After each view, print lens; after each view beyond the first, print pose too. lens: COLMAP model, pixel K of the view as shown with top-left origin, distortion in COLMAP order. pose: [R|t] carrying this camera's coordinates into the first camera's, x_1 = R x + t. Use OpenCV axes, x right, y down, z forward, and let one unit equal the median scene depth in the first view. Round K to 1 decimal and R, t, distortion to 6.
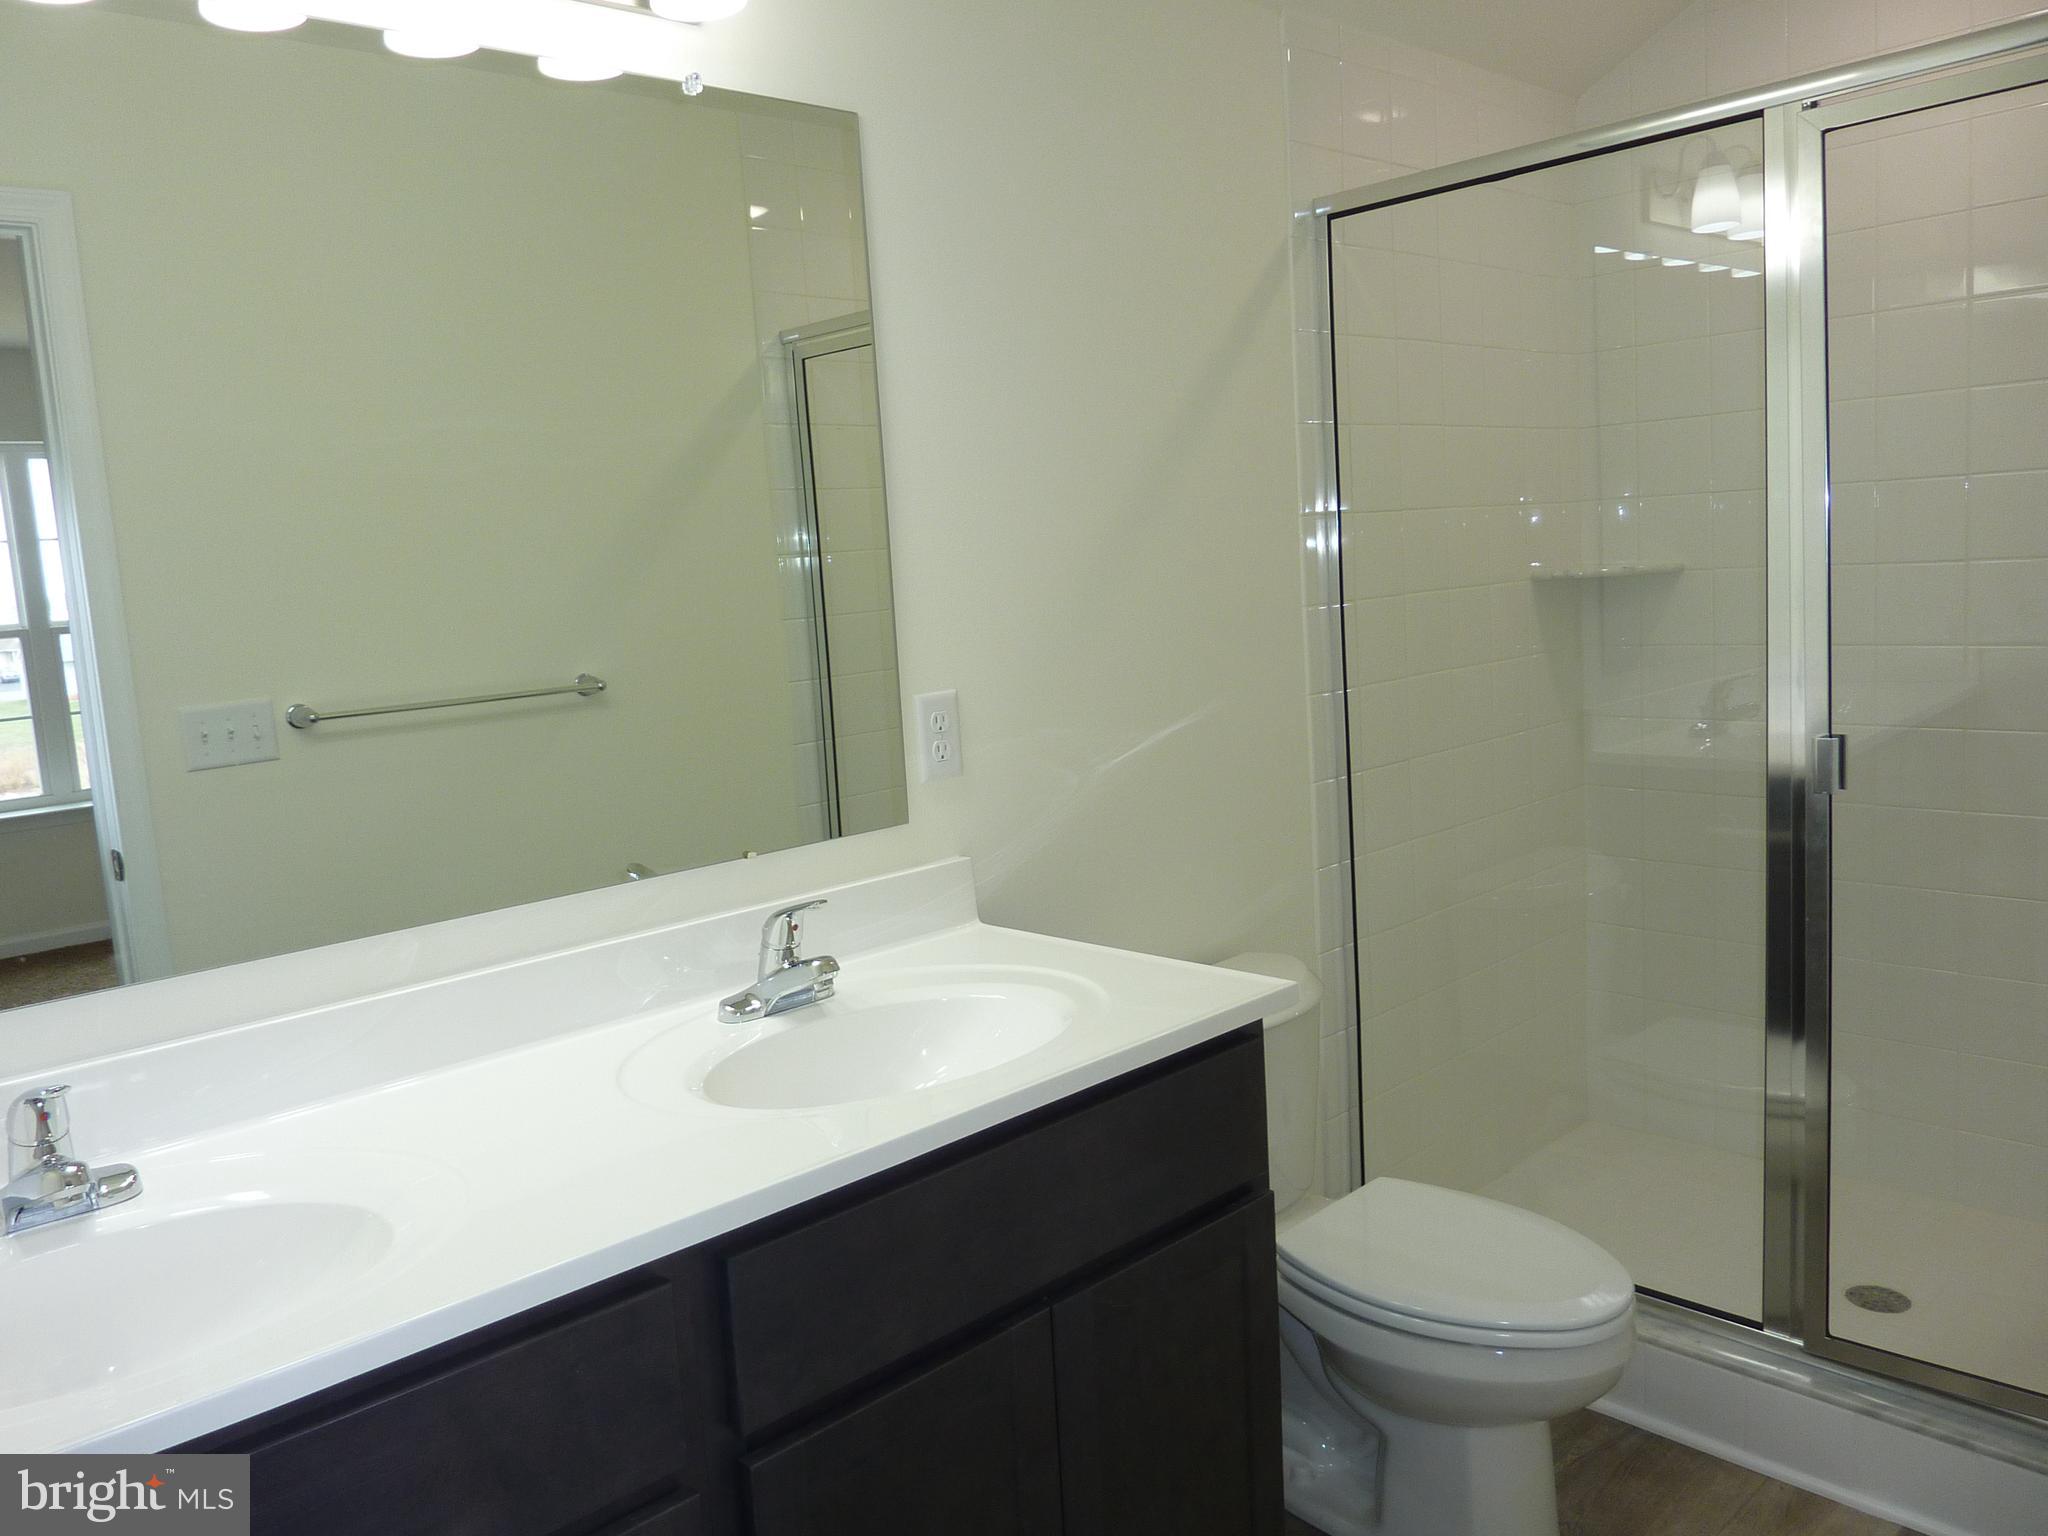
lens RADIAL K [[1573.7, 0, 1023.2], [0, 1573.7, 747.8], [0, 0, 1]] dist [-0.009452, -0.026108]
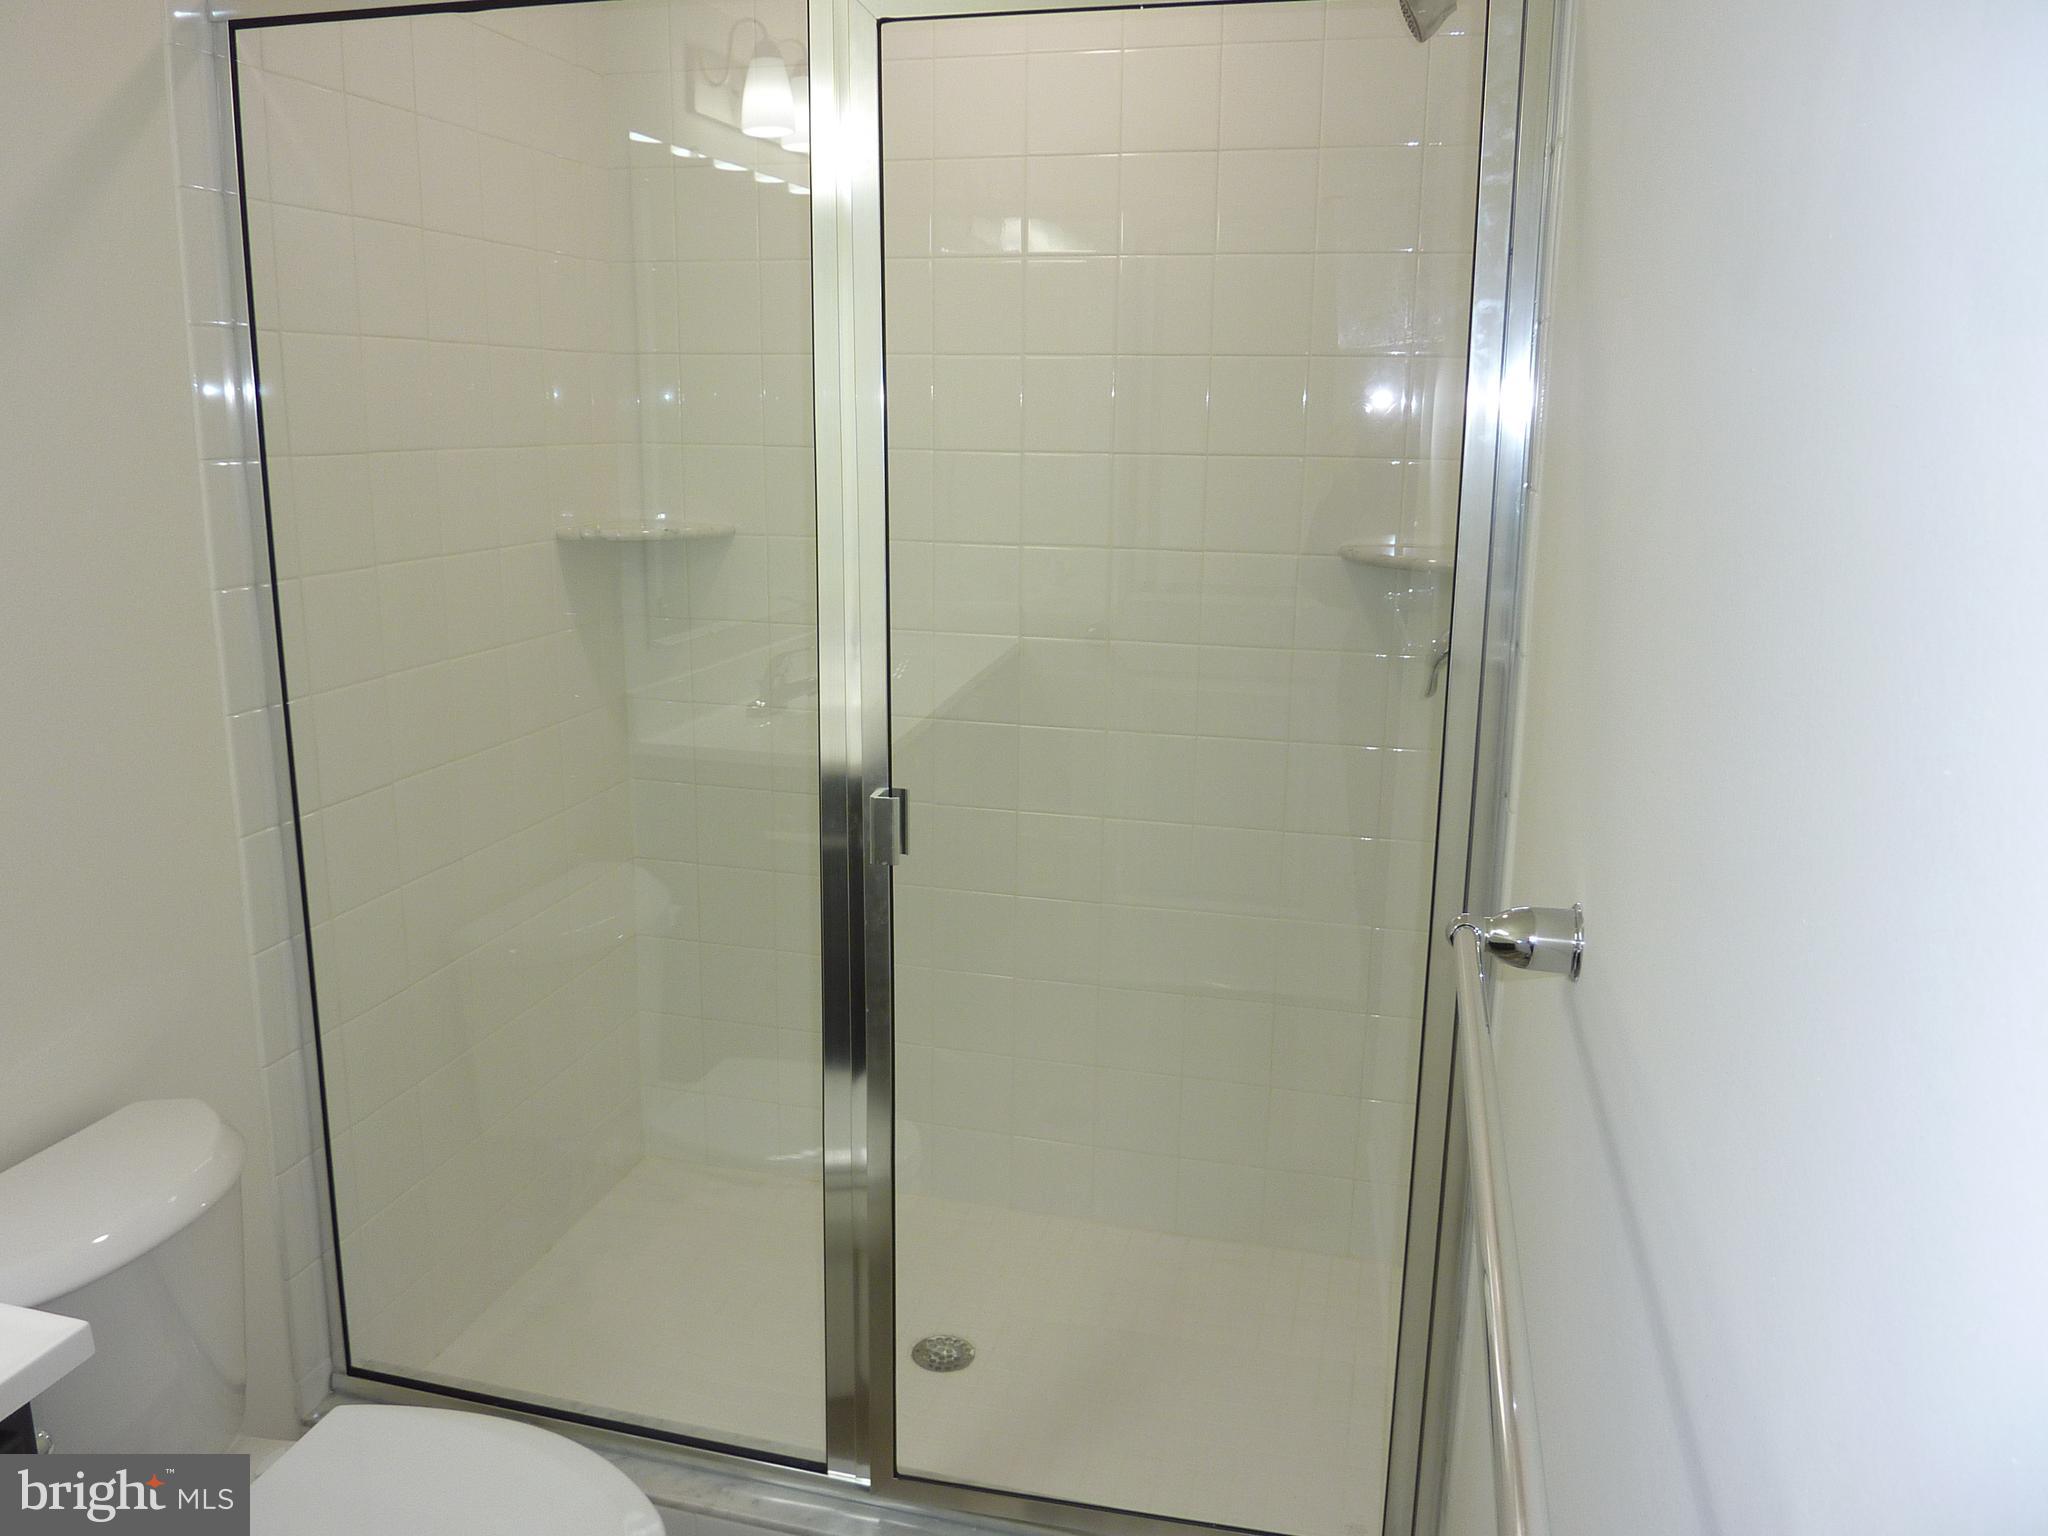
lens RADIAL K [[1573.7, 0, 1012.1], [0, 1573.7, 778.6], [0, 0, 1]] dist [-0.009452, -0.026108]
pose [[0.847783, -0.048877, 0.528085, 0.104643], [0.001249, 0.995925, 0.090172, -0.067413], [-0.530341, -0.075787, 0.844390, 0.210362]]
